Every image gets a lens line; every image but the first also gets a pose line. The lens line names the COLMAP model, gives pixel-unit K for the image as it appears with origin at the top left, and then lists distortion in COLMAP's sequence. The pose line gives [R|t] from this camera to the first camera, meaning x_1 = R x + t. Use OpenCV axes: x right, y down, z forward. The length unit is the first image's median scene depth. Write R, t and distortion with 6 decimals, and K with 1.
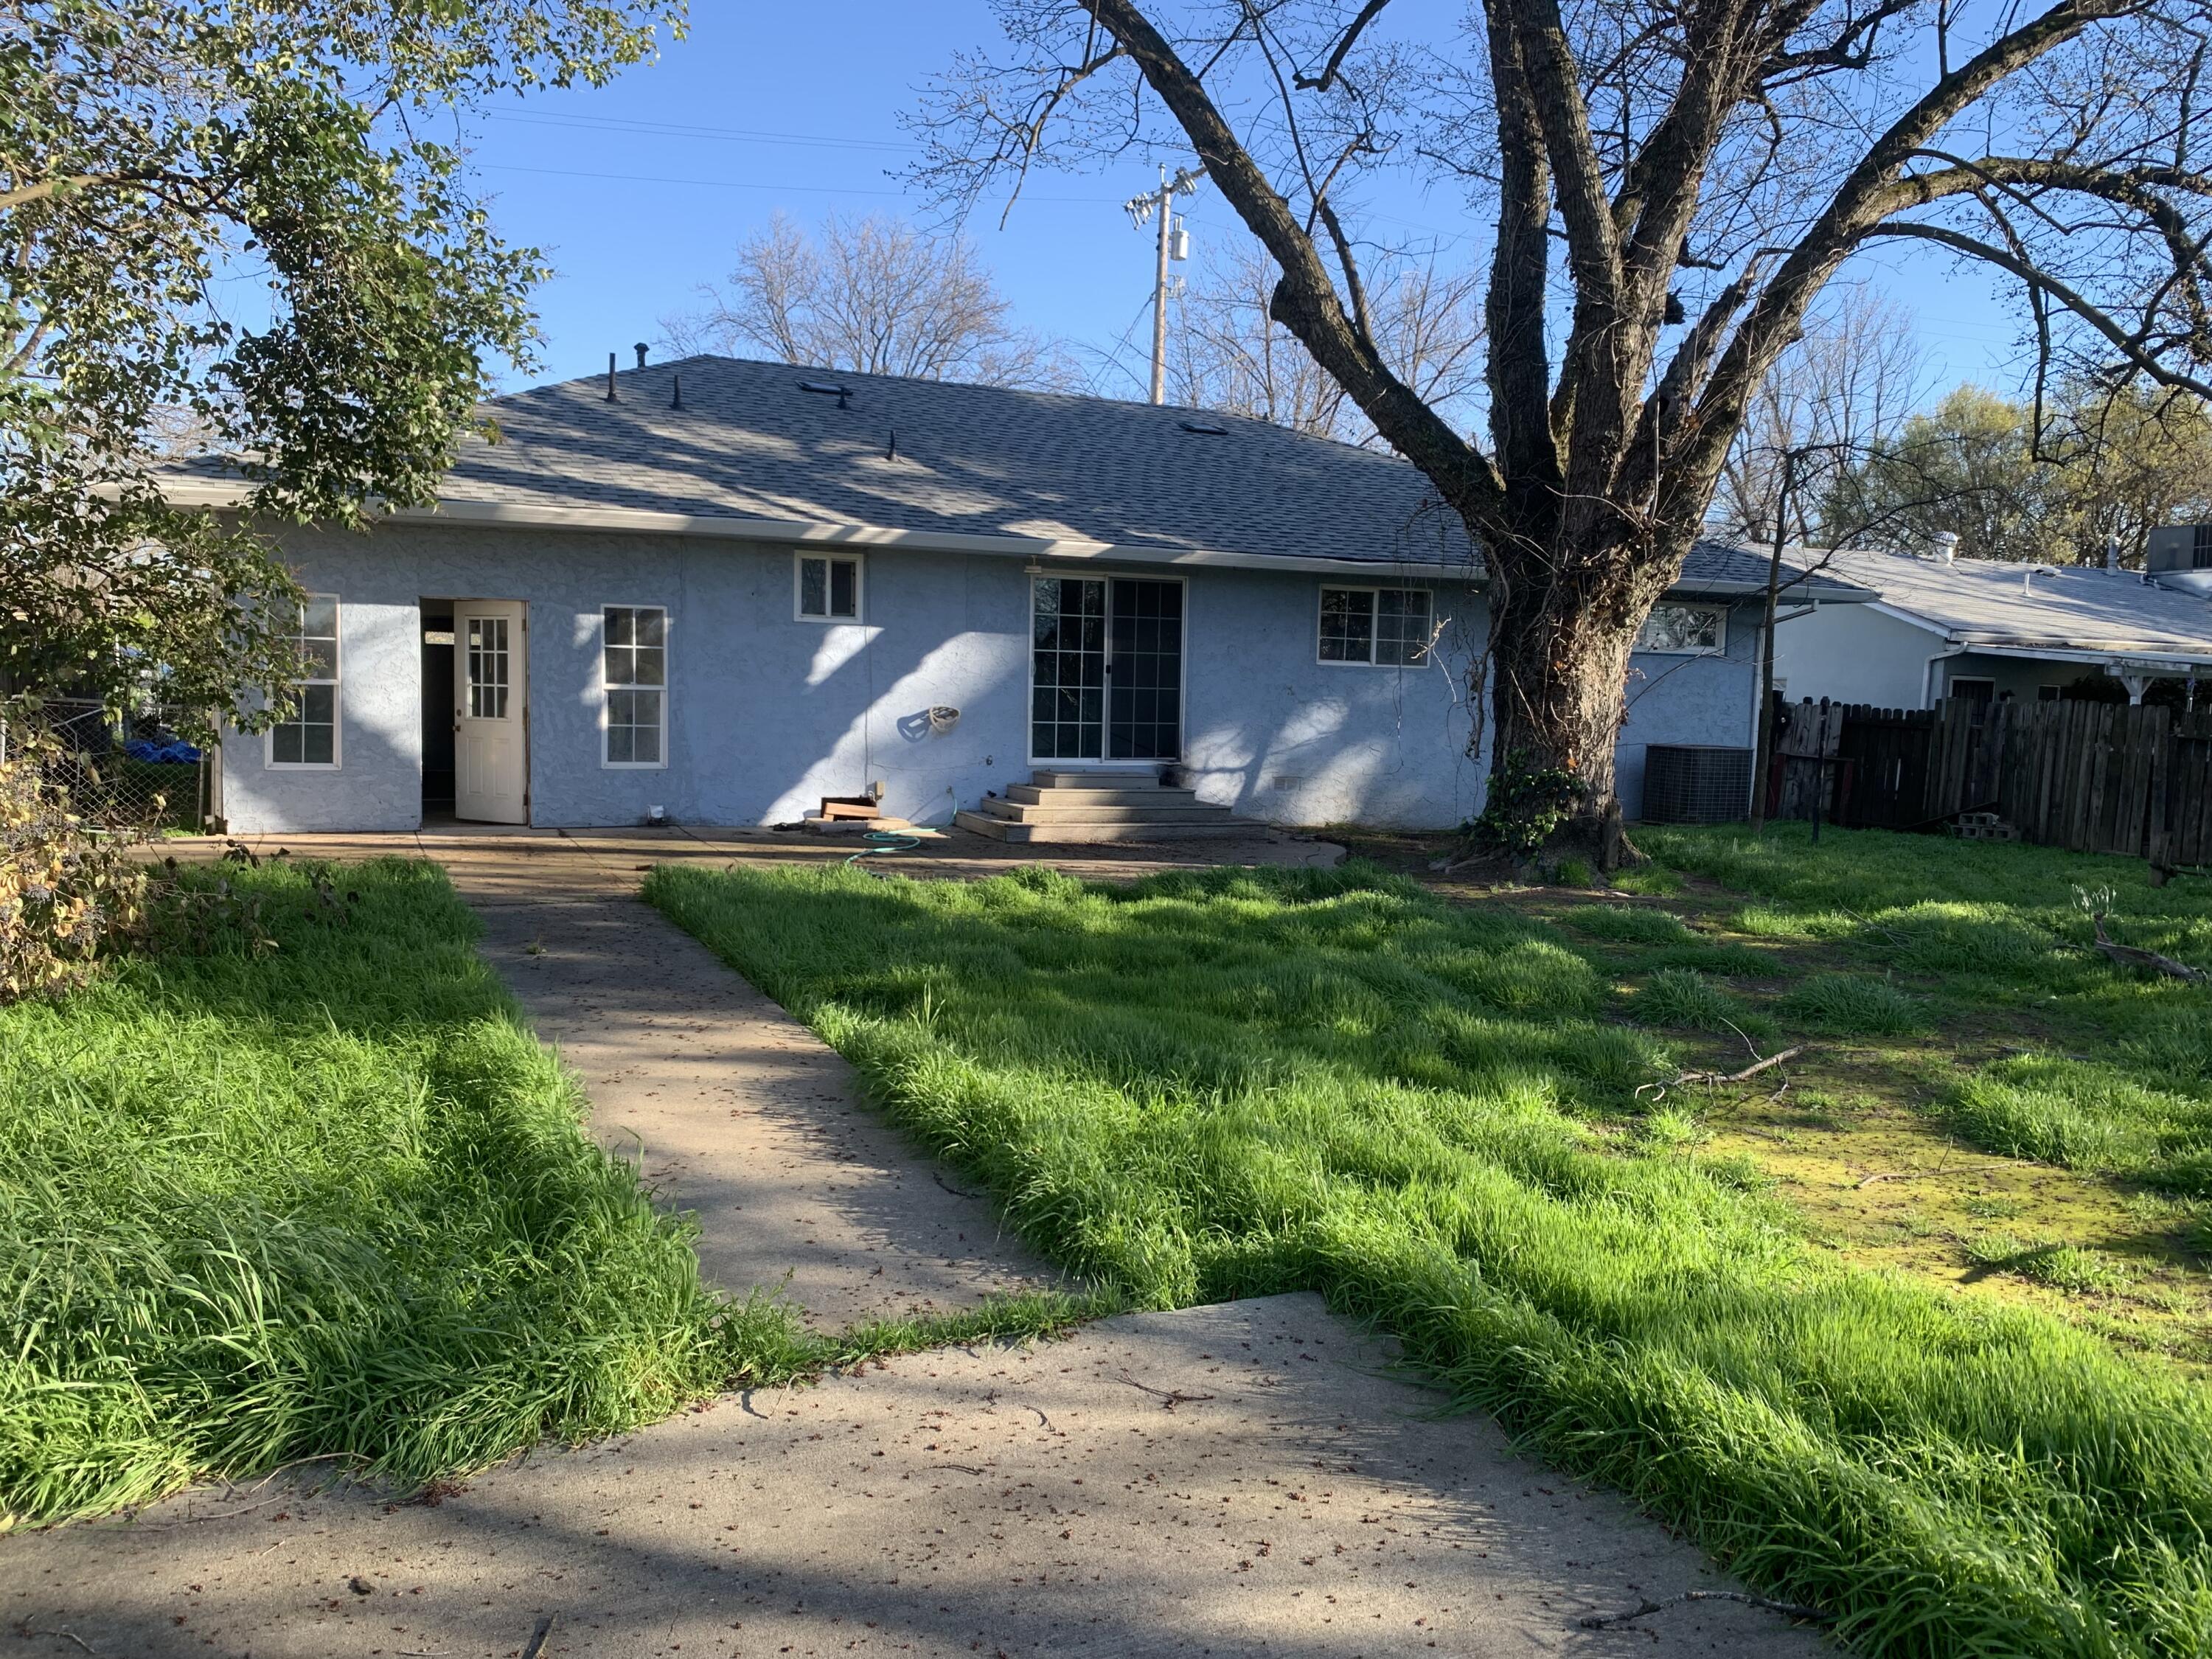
lens RADIAL K [[1669.7, 0, 1106.0], [0, 1669.7, 829.5], [0, 0, 1]] dist [0.063578, -0.001511]
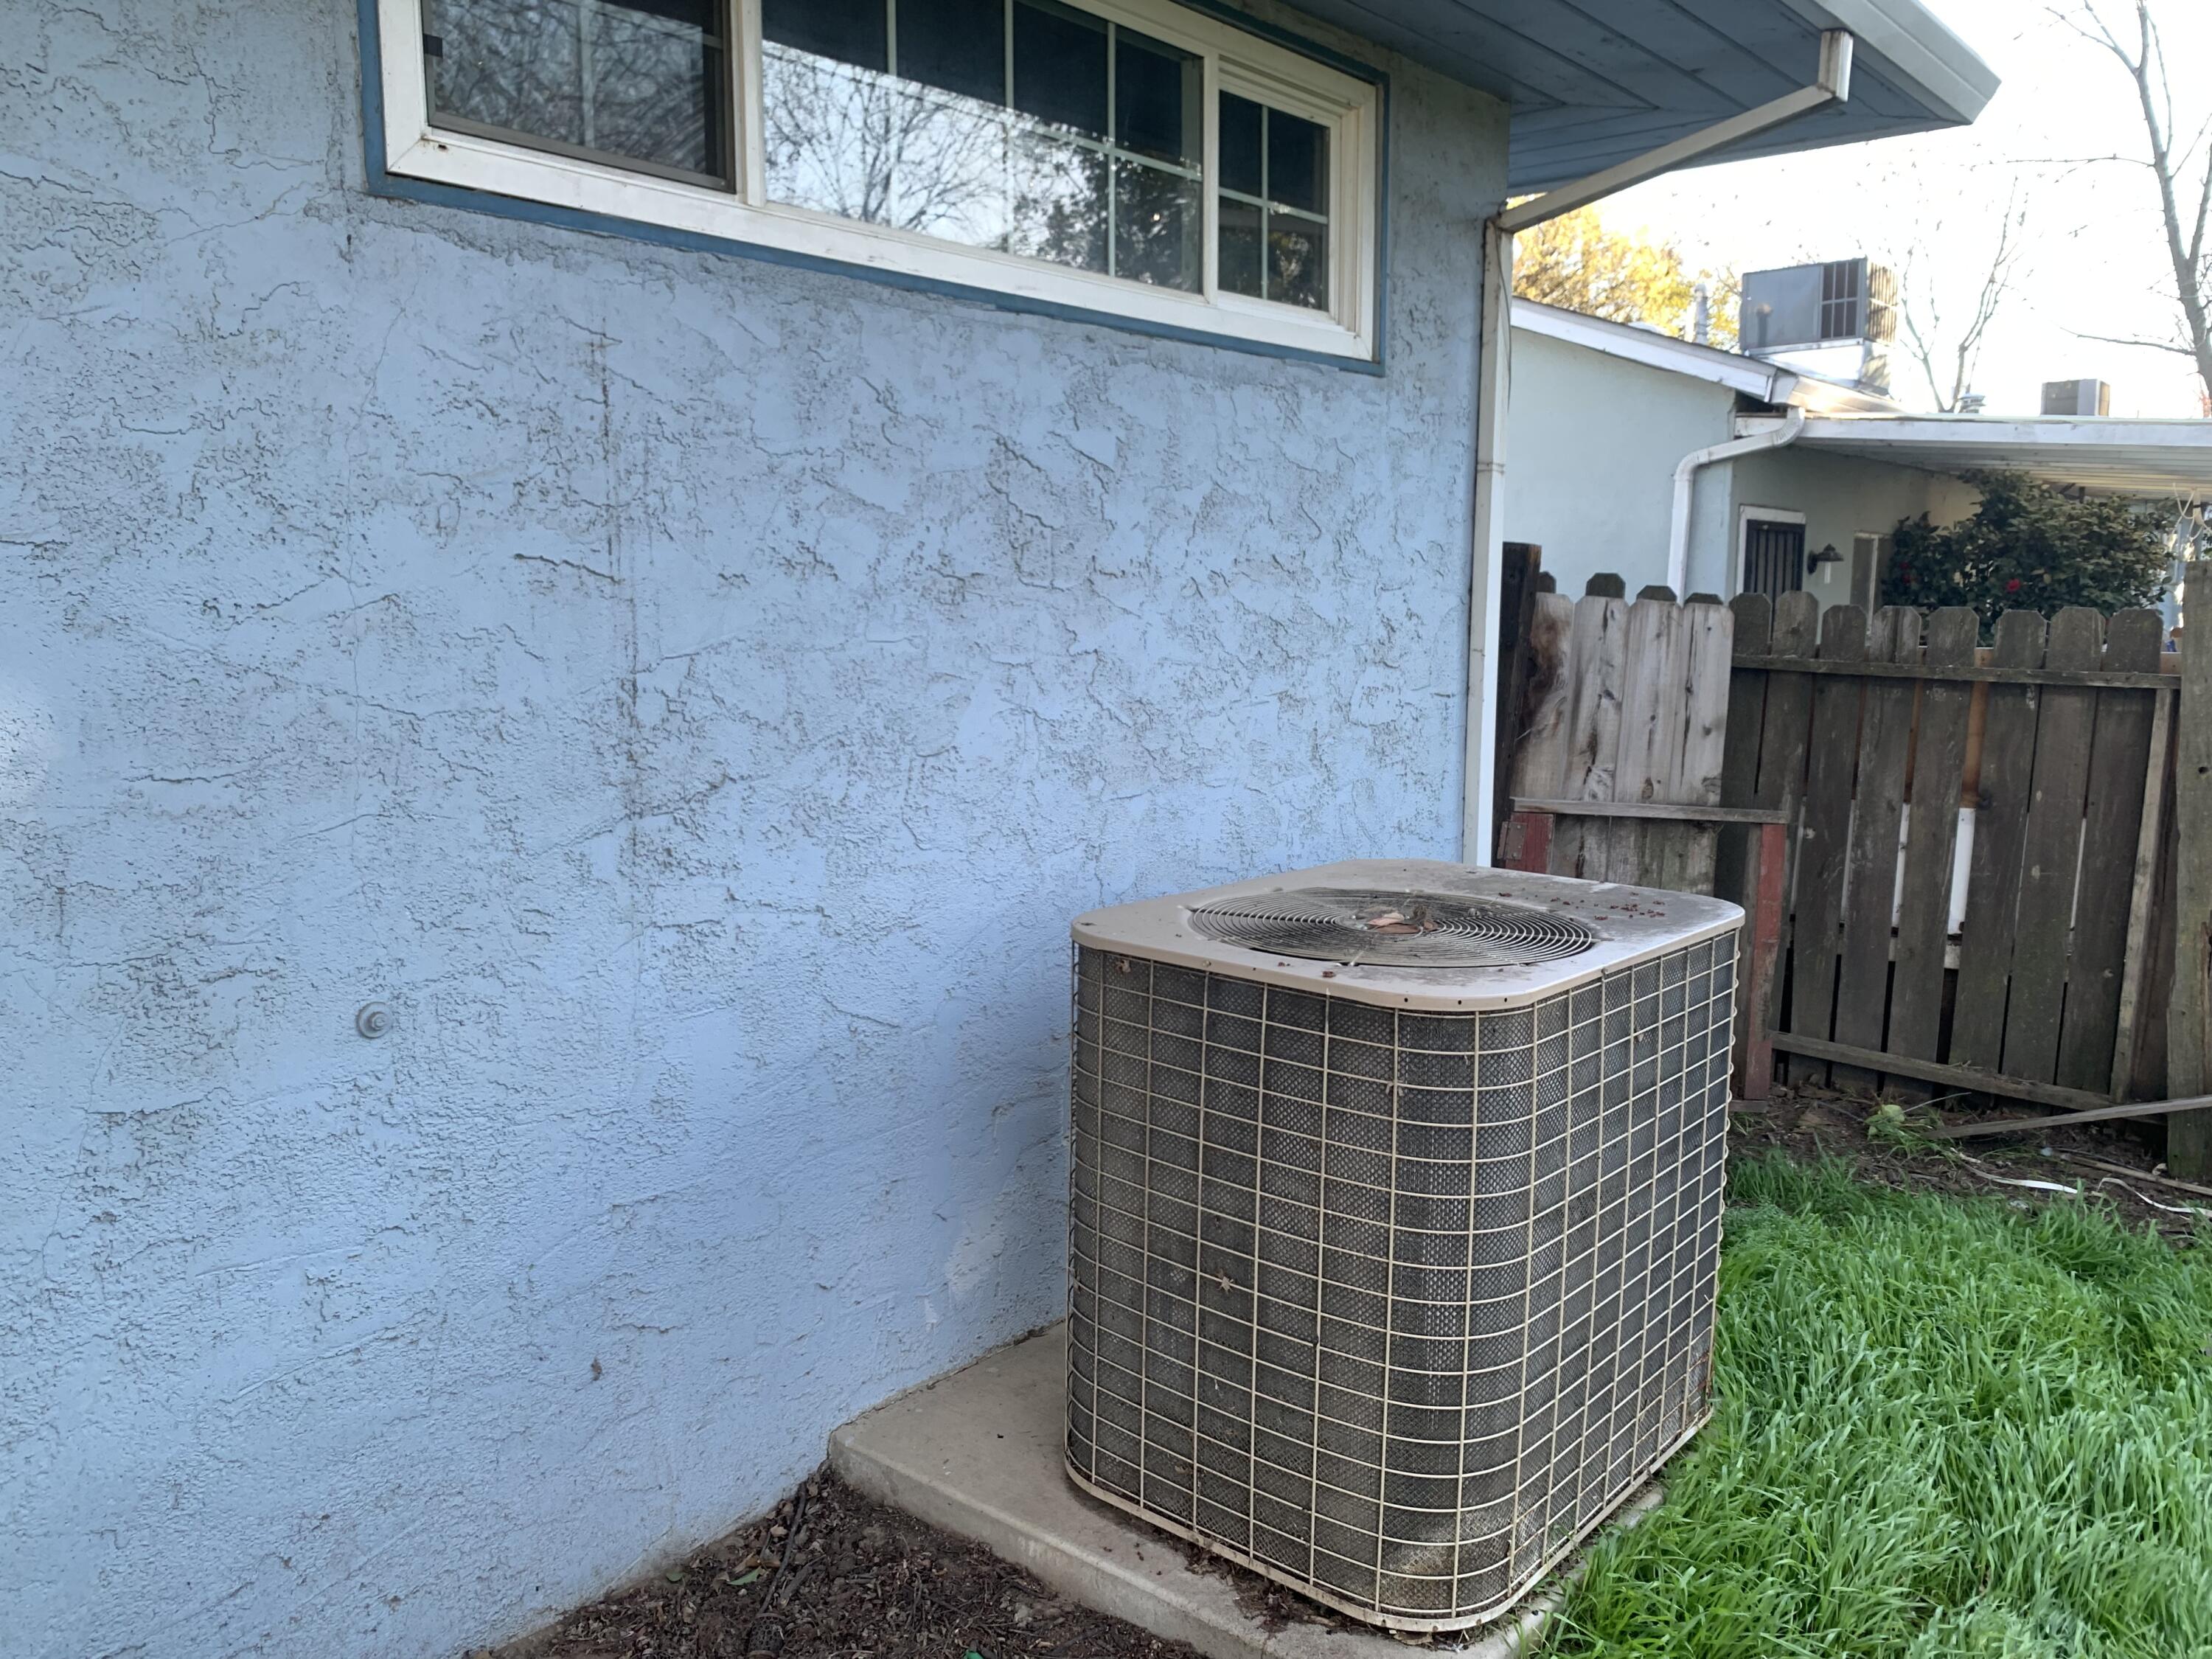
lens RADIAL K [[1666.6, 0, 1106.0], [0, 1666.6, 829.5], [0, 0, 1]] dist [0.007602, -0.008440]
pose [[0.914245, -0.086943, 0.395723, 0.321211], [0.064369, 0.995468, 0.069999, -0.078949], [-0.400015, -0.038524, 0.915699, 1.025666]]
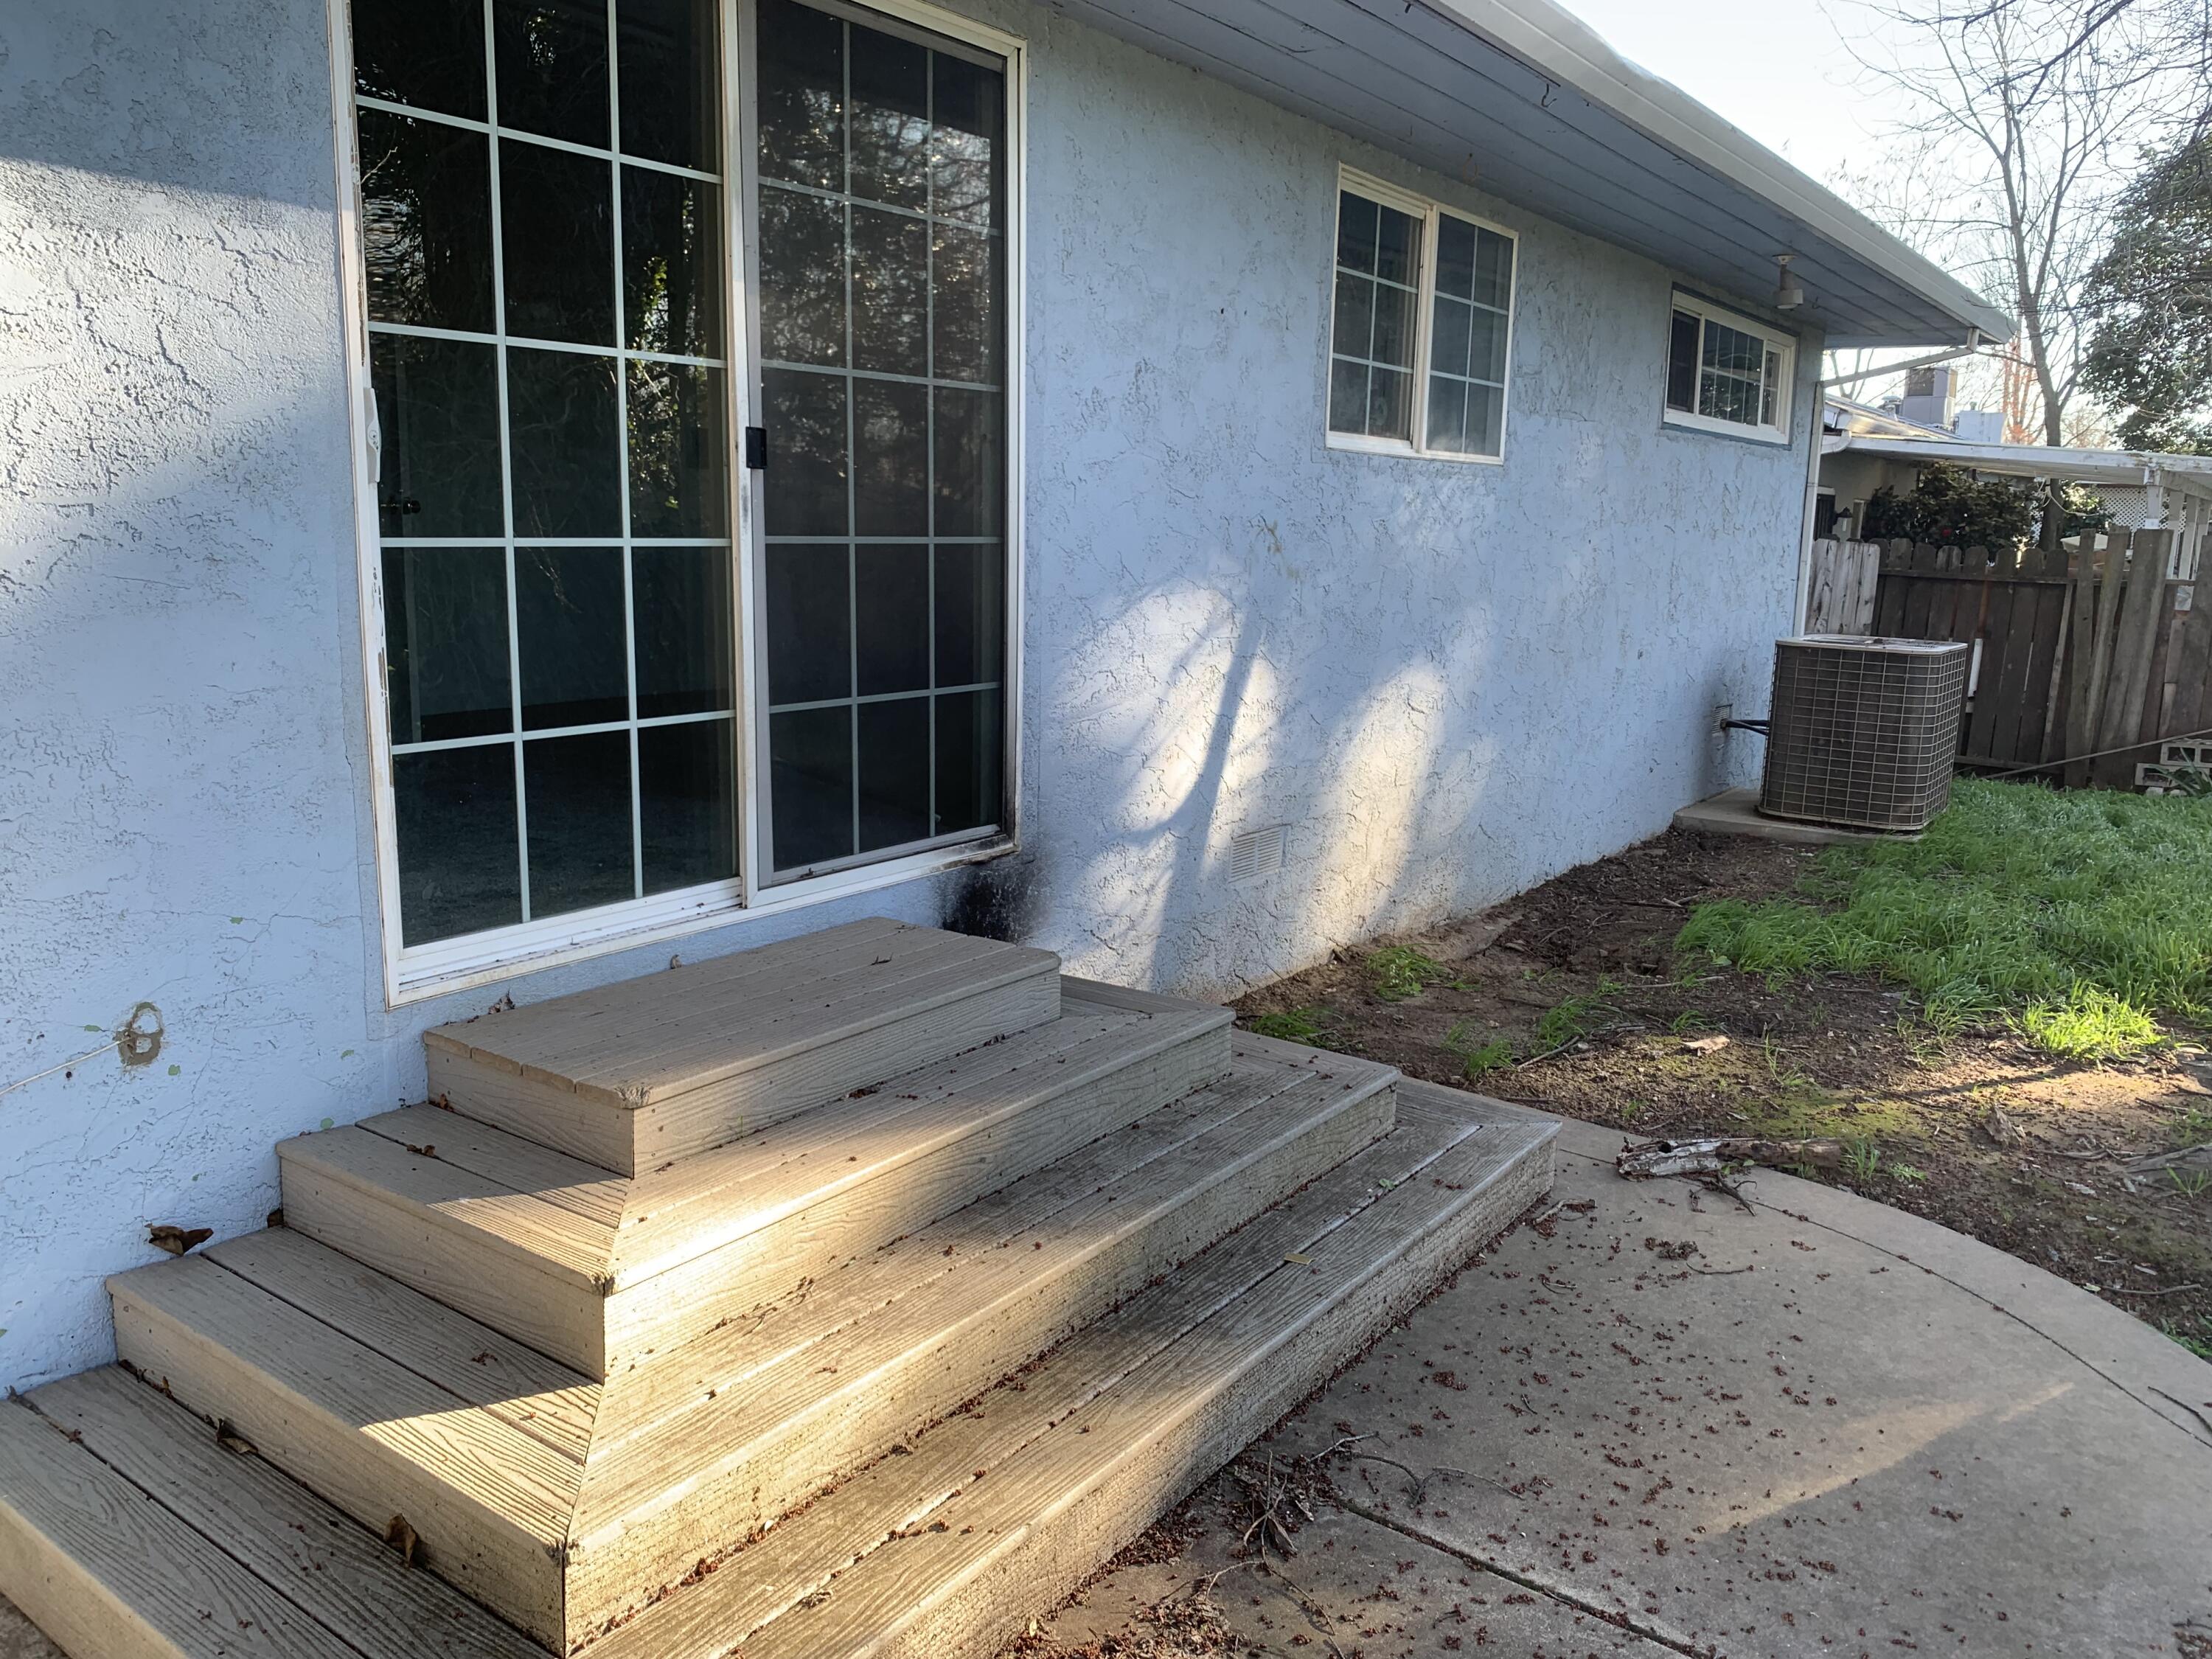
lens RADIAL K [[1666.6, 0, 1106.0], [0, 1666.6, 829.5], [0, 0, 1]] dist [0.007602, -0.008440]
pose [[0.872615, -0.102296, 0.477575, -0.063119], [0.050821, 0.991530, 0.119525, -0.073247], [-0.485757, -0.080028, 0.870423, 0.814241]]
